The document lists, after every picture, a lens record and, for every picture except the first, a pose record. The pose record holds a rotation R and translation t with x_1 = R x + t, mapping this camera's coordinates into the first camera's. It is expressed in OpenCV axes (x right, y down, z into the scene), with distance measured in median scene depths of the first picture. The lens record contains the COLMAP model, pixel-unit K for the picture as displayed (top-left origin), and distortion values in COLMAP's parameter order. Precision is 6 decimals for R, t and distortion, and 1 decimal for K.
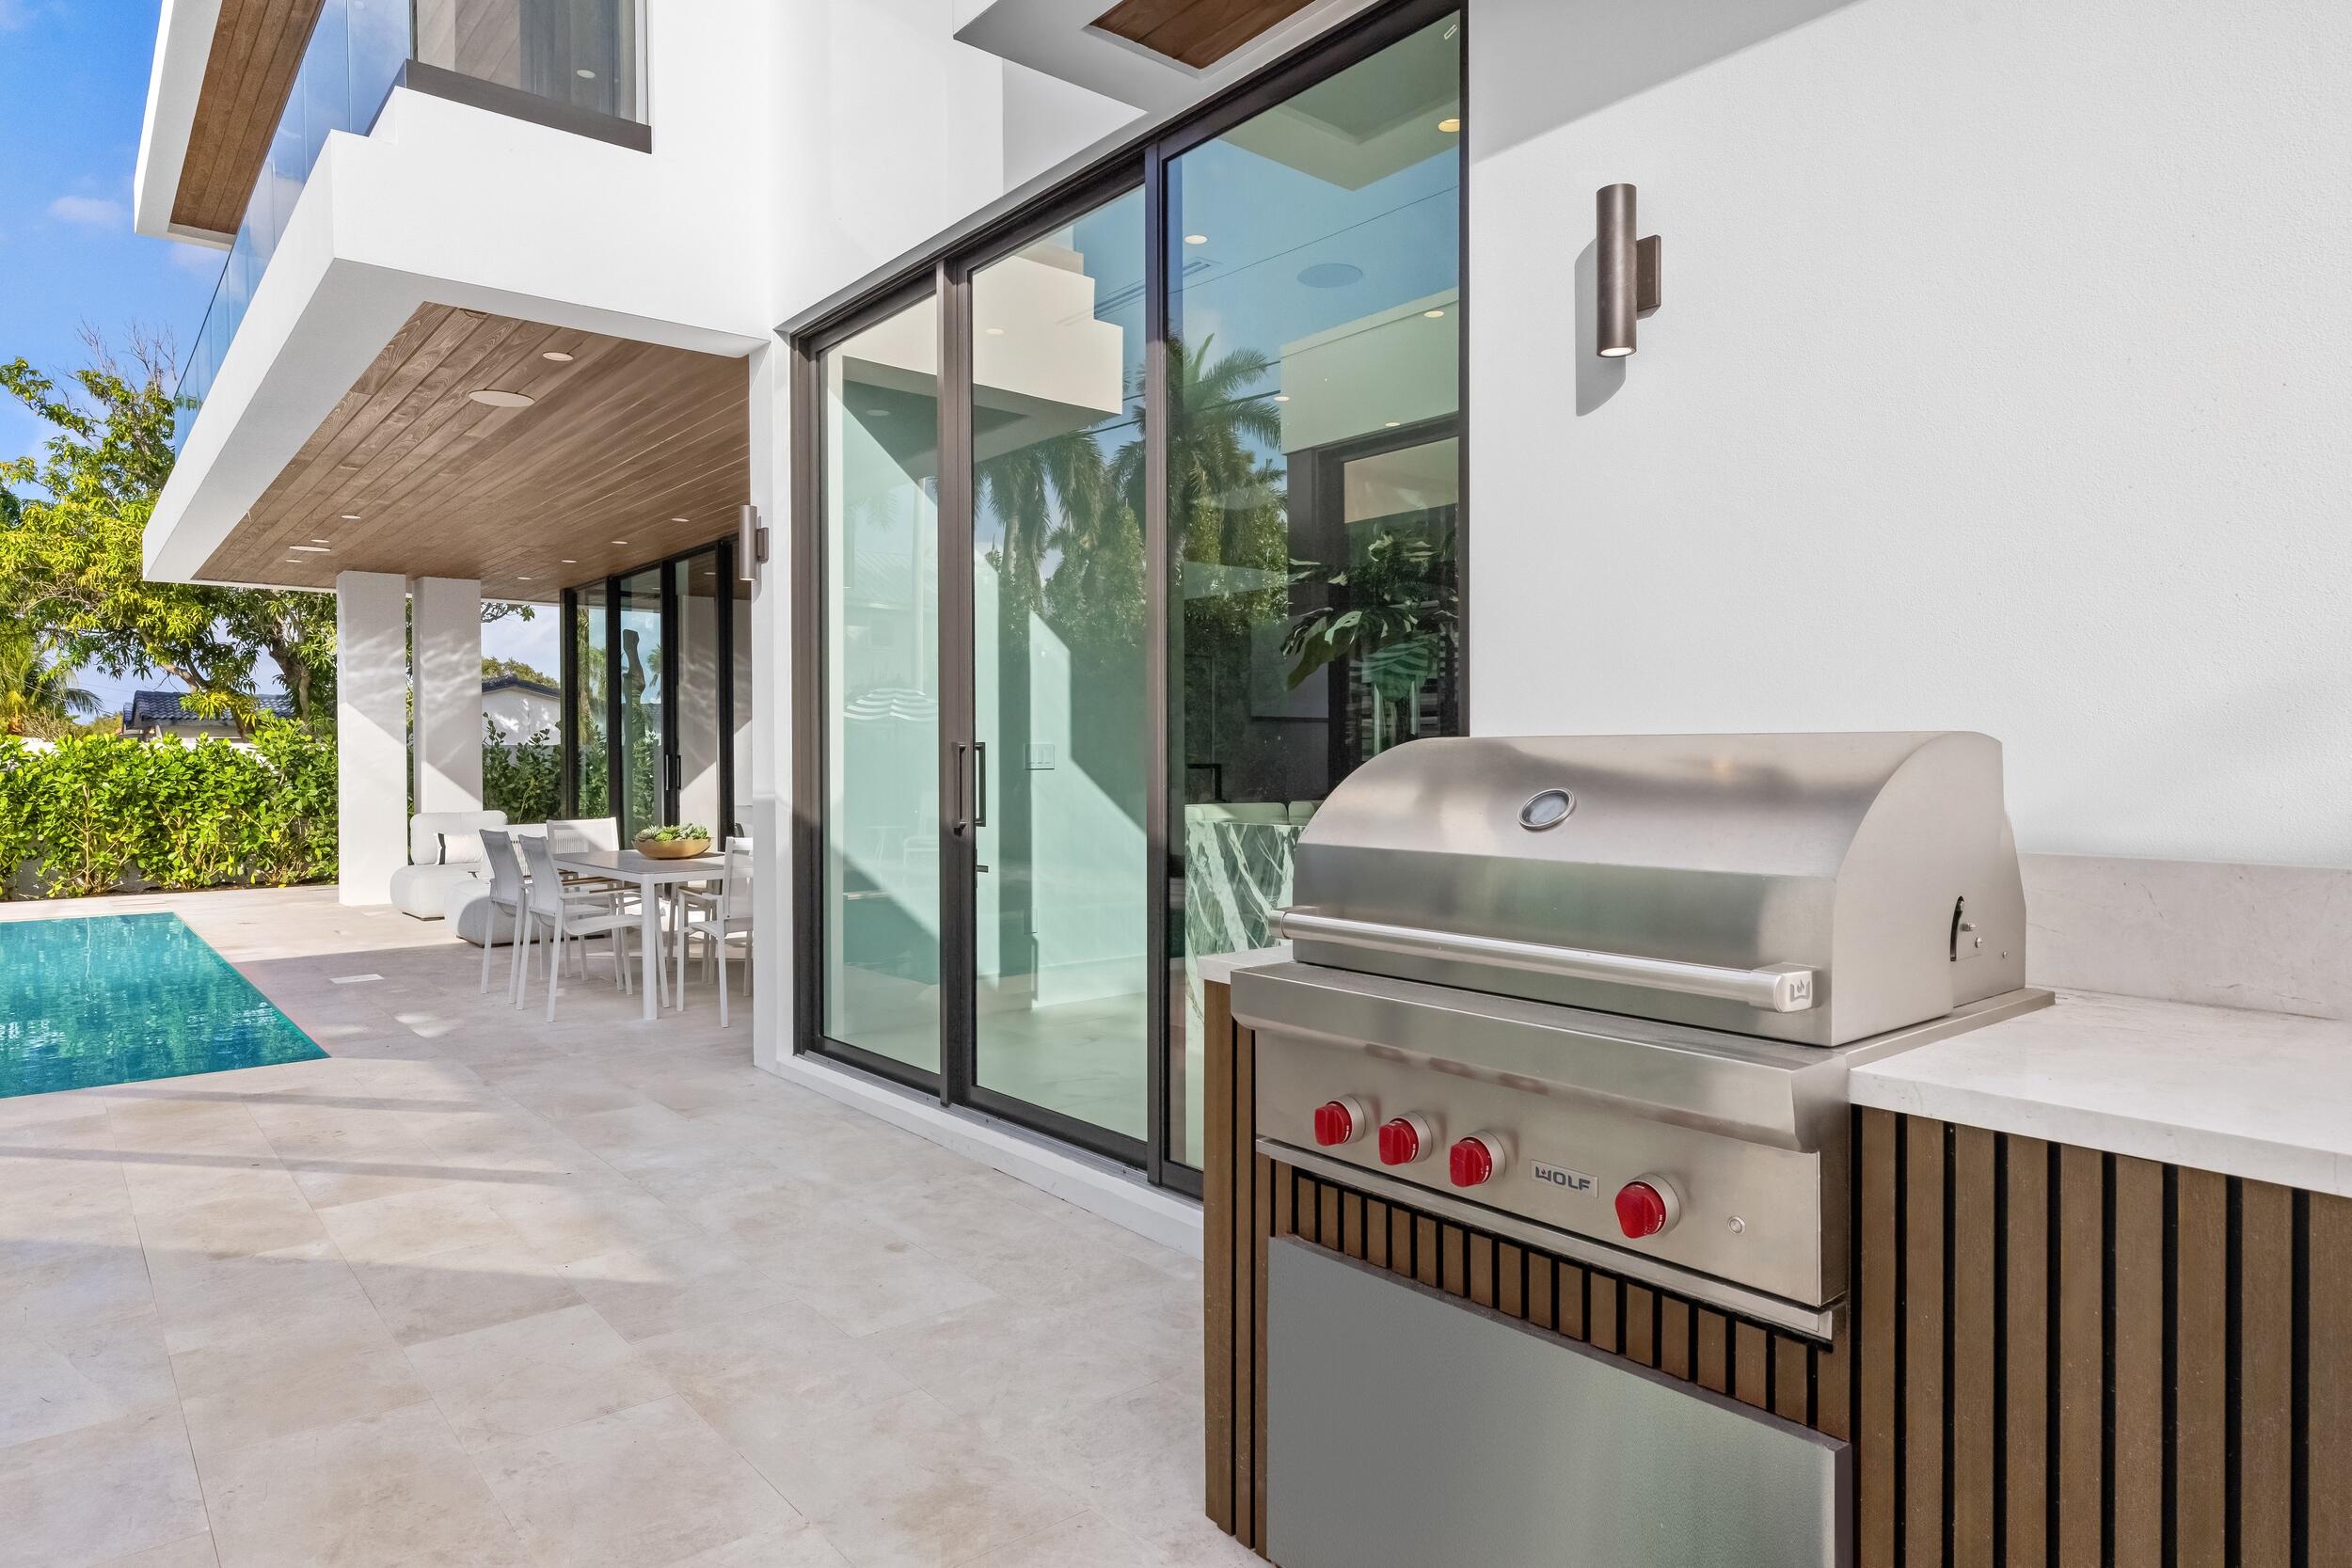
lens RADIAL K [[1381.4, 0, 1176.6], [0, 1381.4, 770.1], [0, 0, 1]] dist [0.004154, 0.001179]
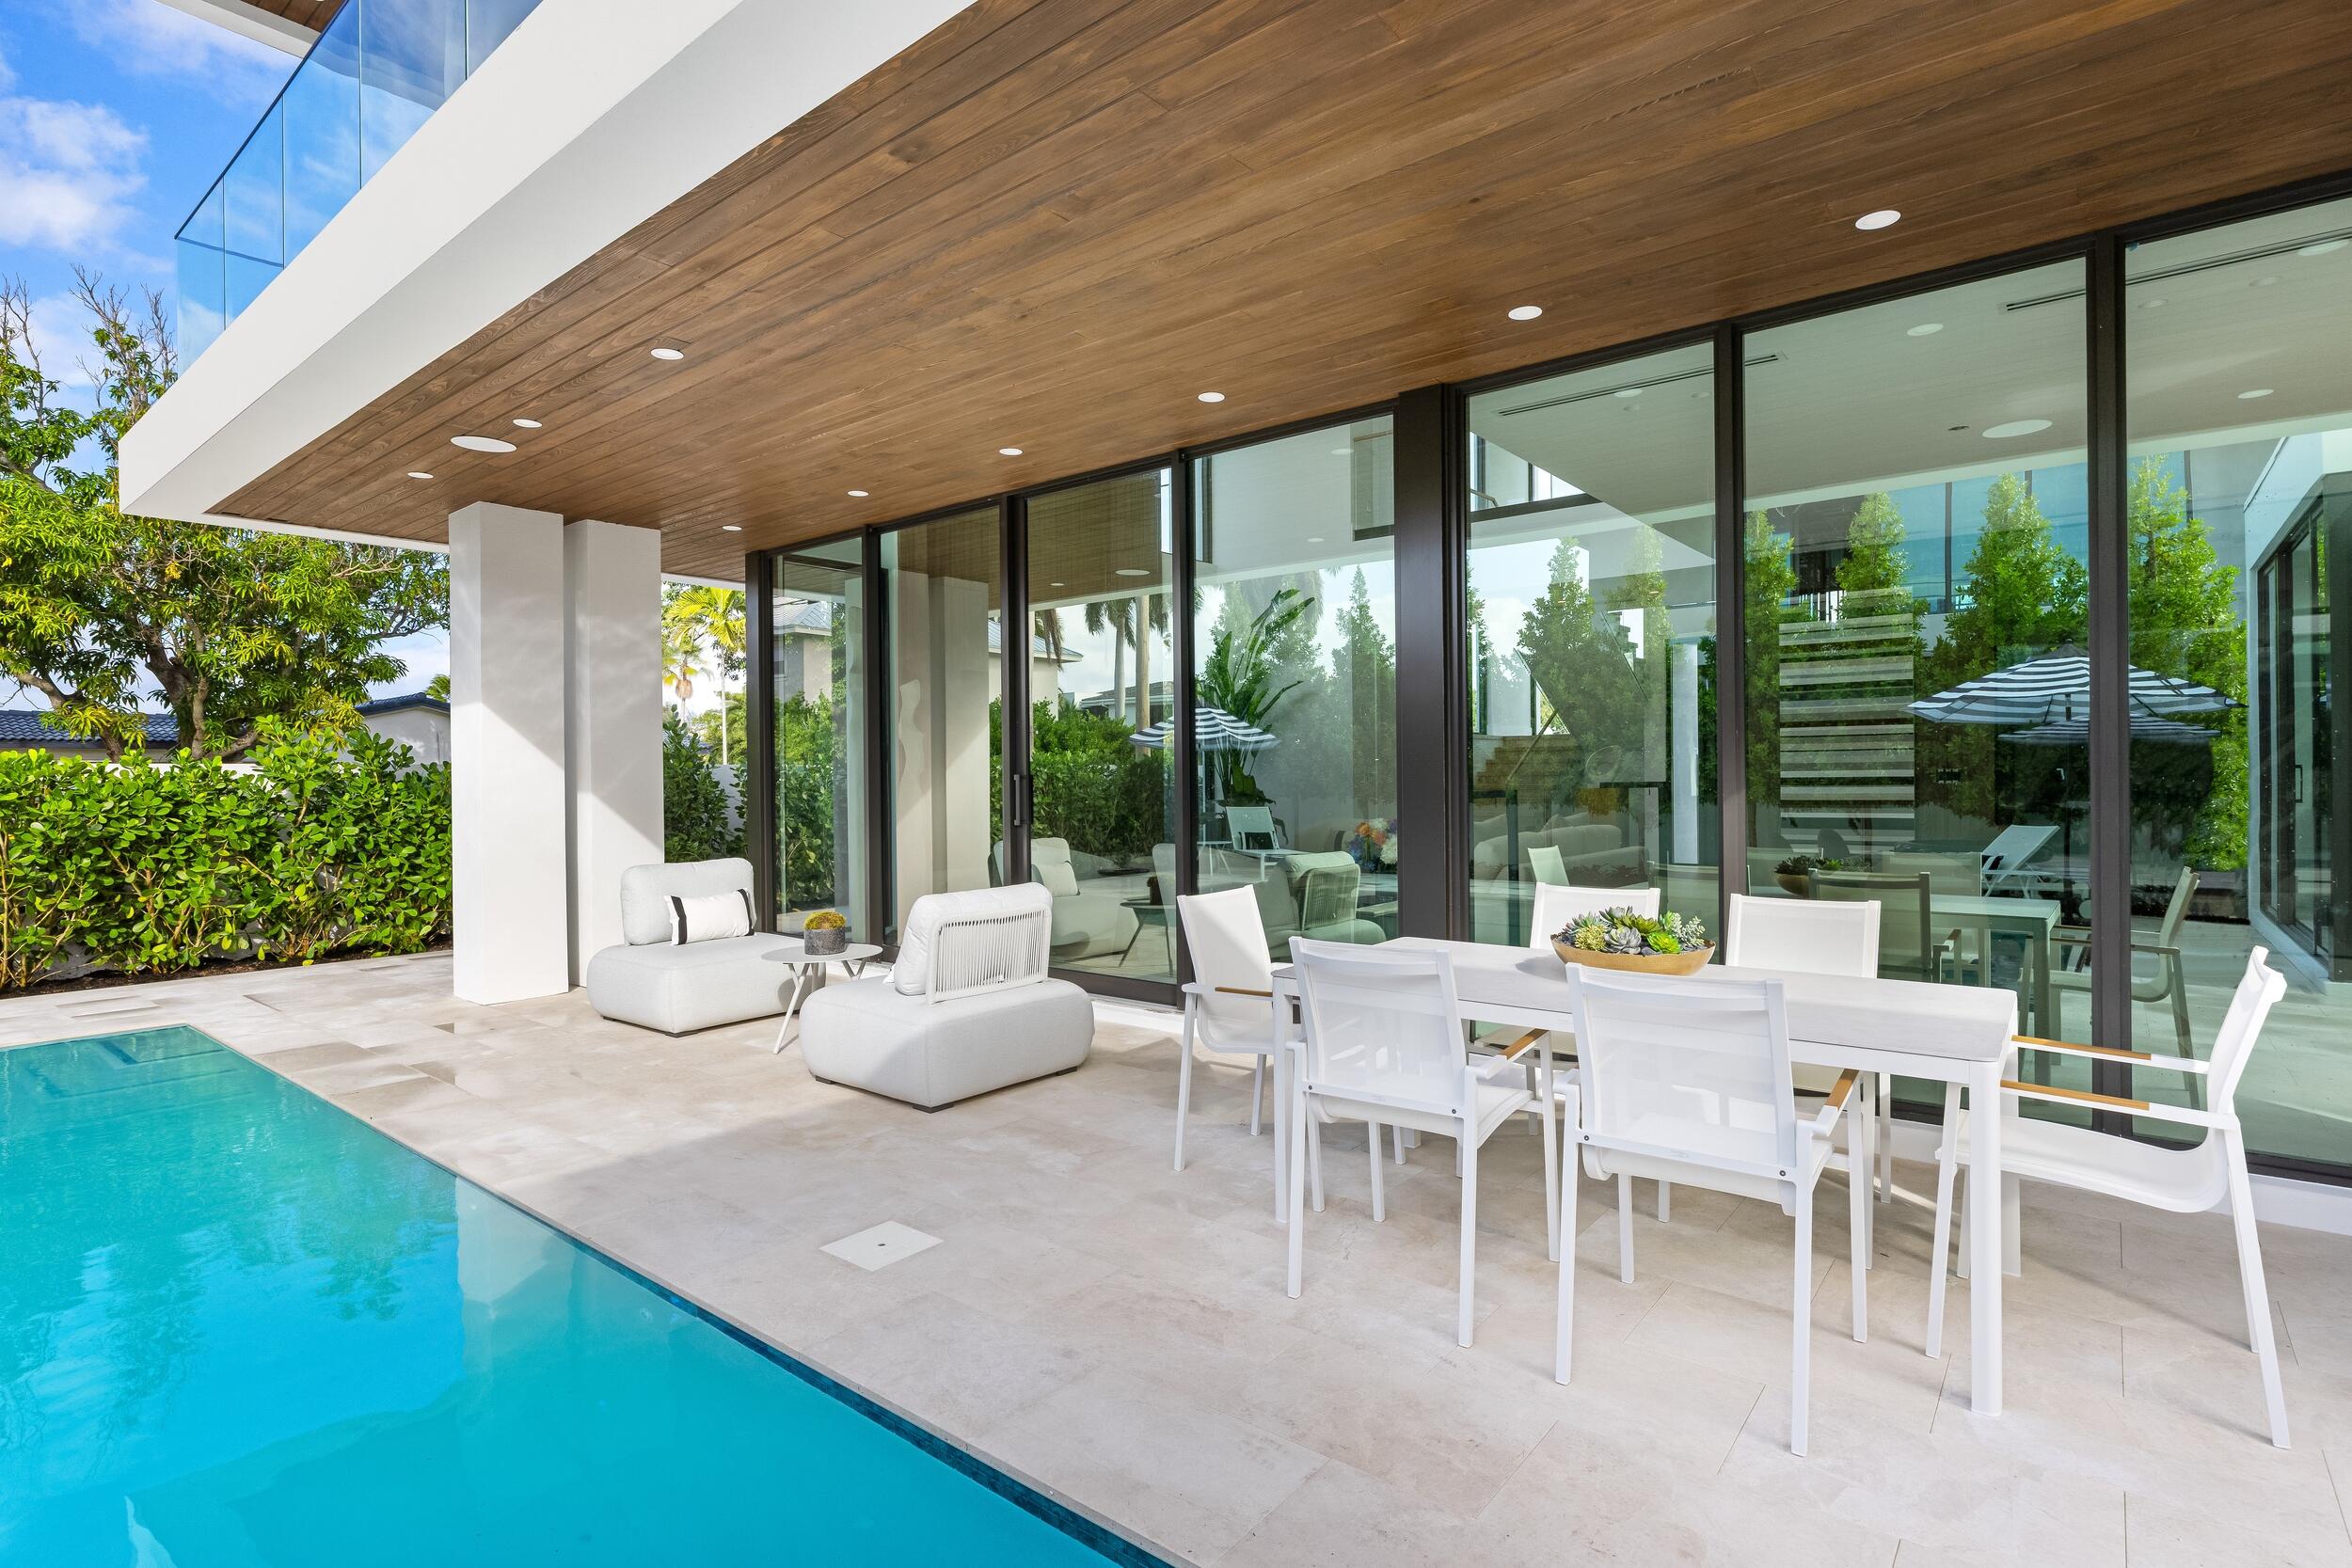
lens RADIAL K [[1150.7, 0, 1165.0], [0, 1150.7, 770.6], [0, 0, 1]] dist [0.000193, 0.000561]
pose [[0.982691, -0.005058, 0.185182, -0.324118], [0.007691, 0.999879, -0.013502, -0.004065], [-0.185091, 0.014692, 0.982612, 0.336465]]
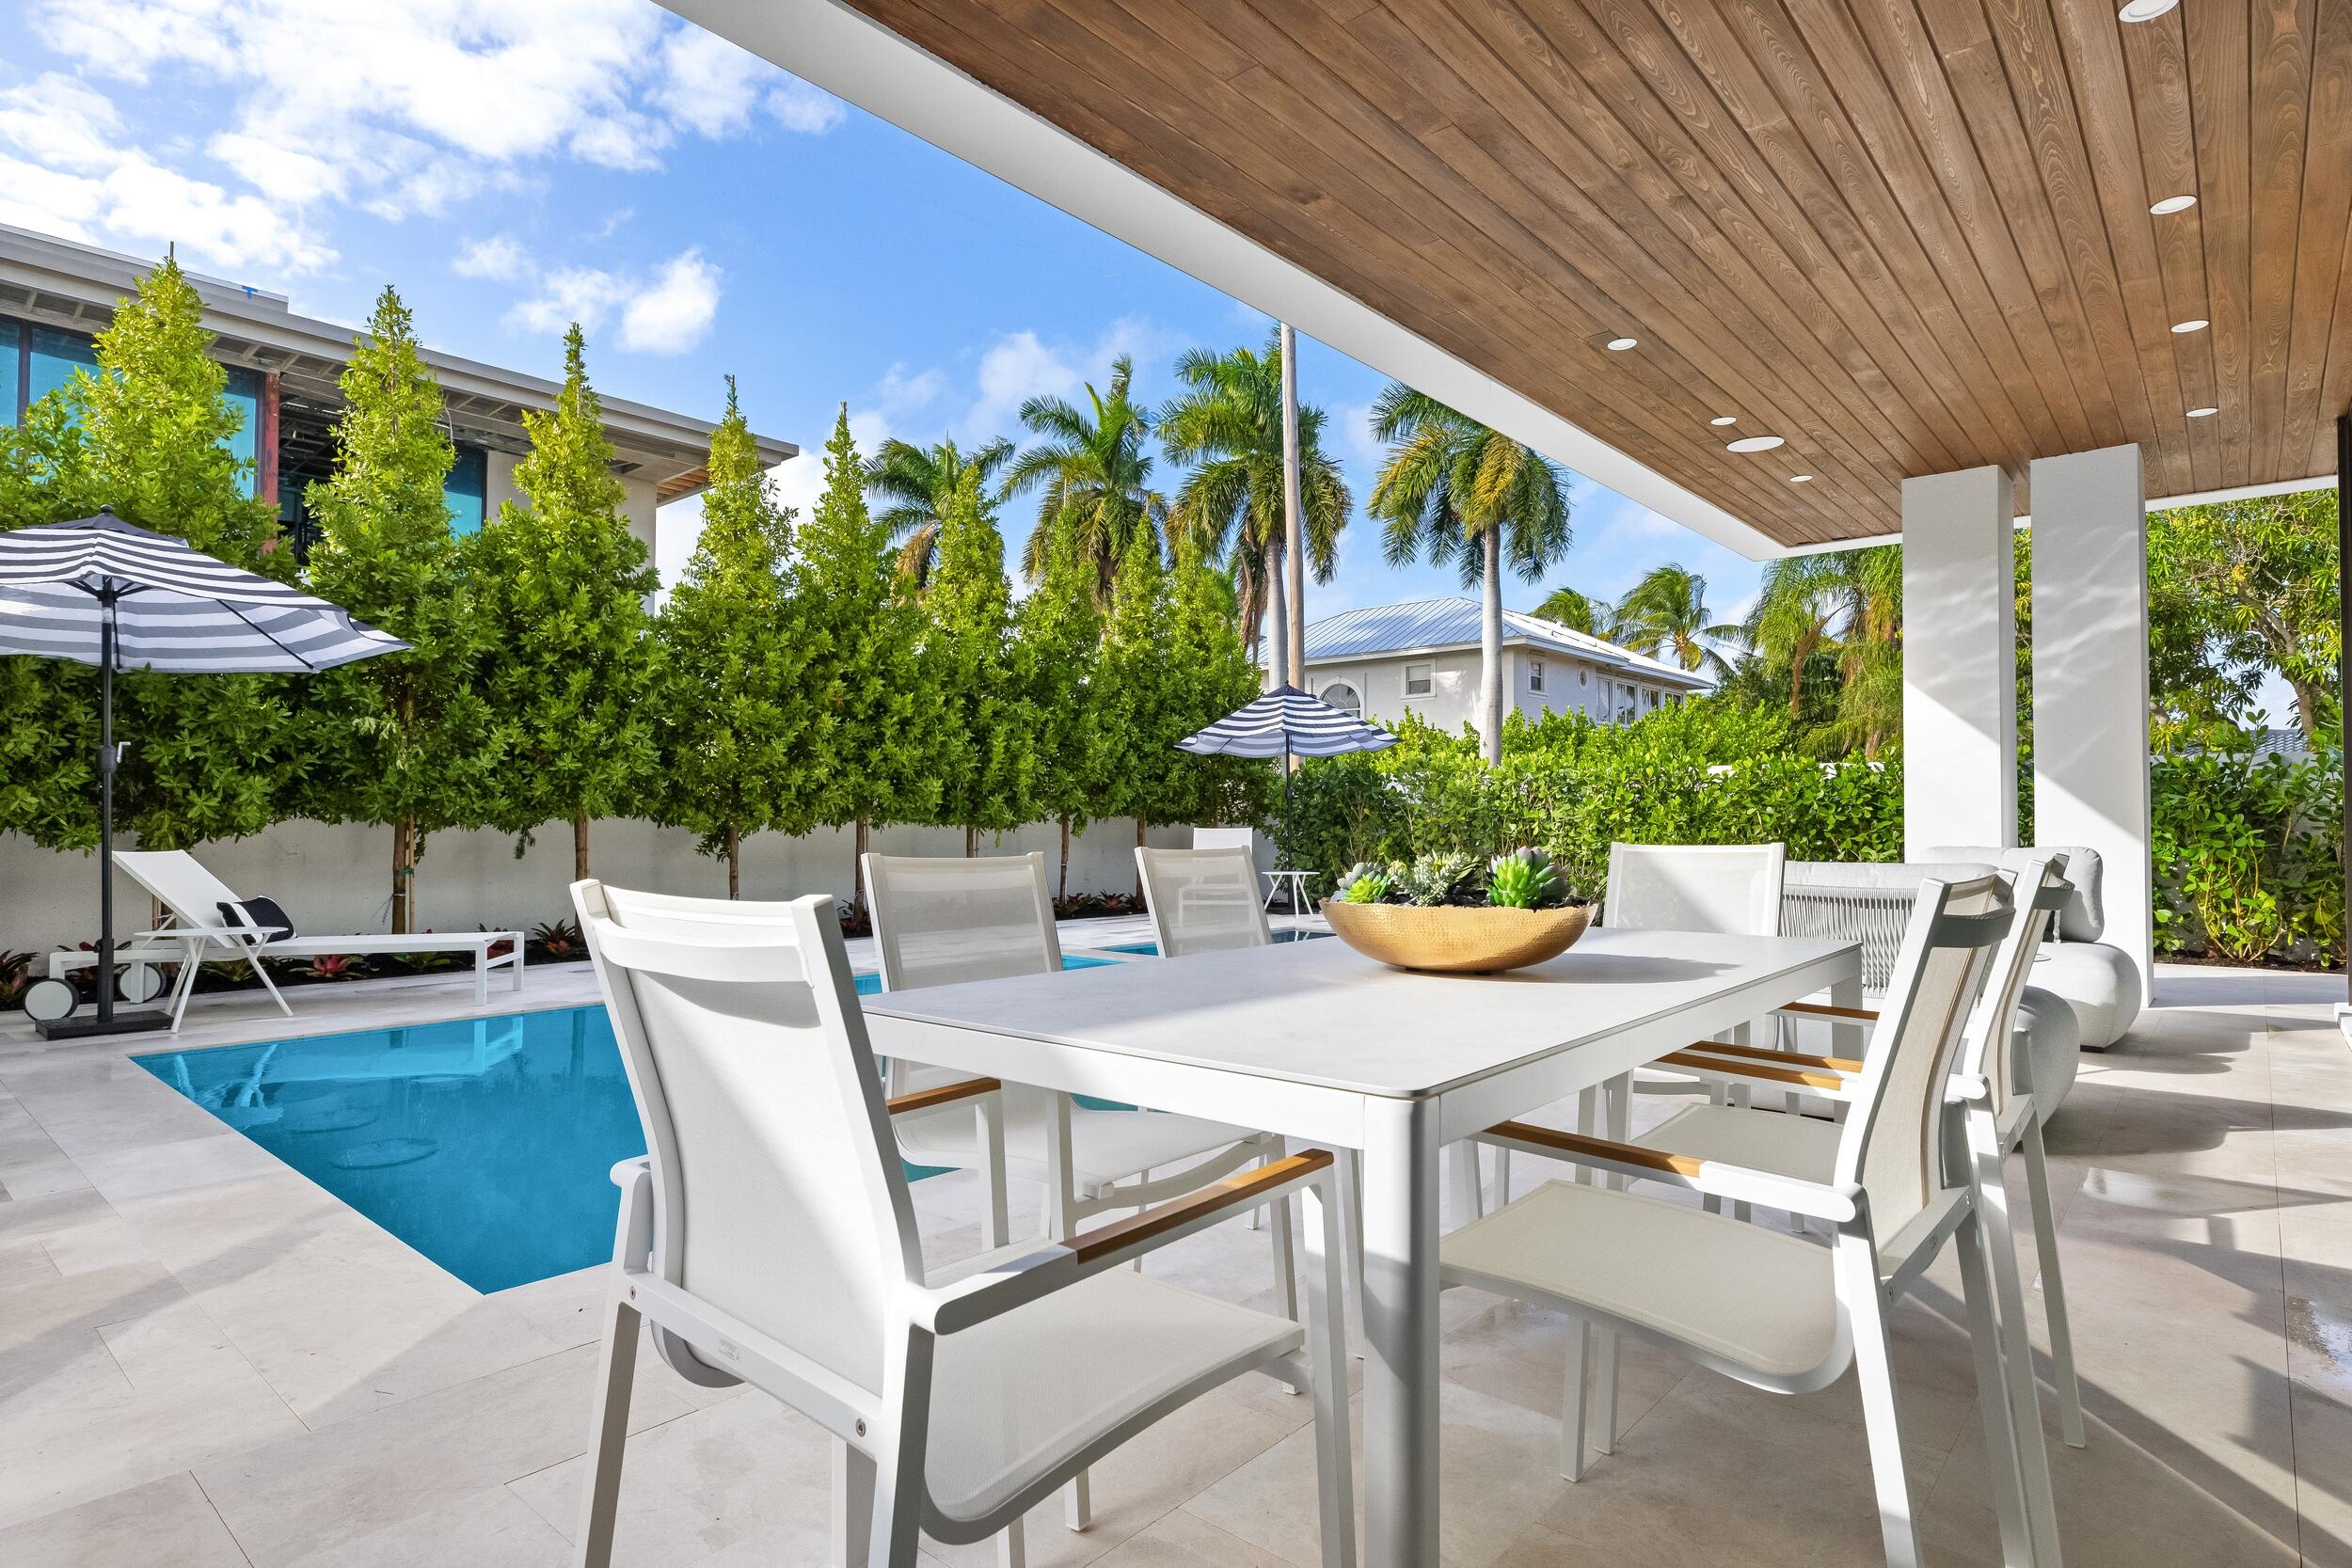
lens RADIAL K [[1235.1, 0, 1182.6], [0, 1235.1, 812.6], [0, 0, 1]] dist [-0.035535, -0.000331]
pose [[0.158562, 0.000426, -0.987349, -0.067884], [-0.007485, 0.999972, -0.000770, 0.015076], [0.987321, 0.007512, 0.158560, 0.485439]]
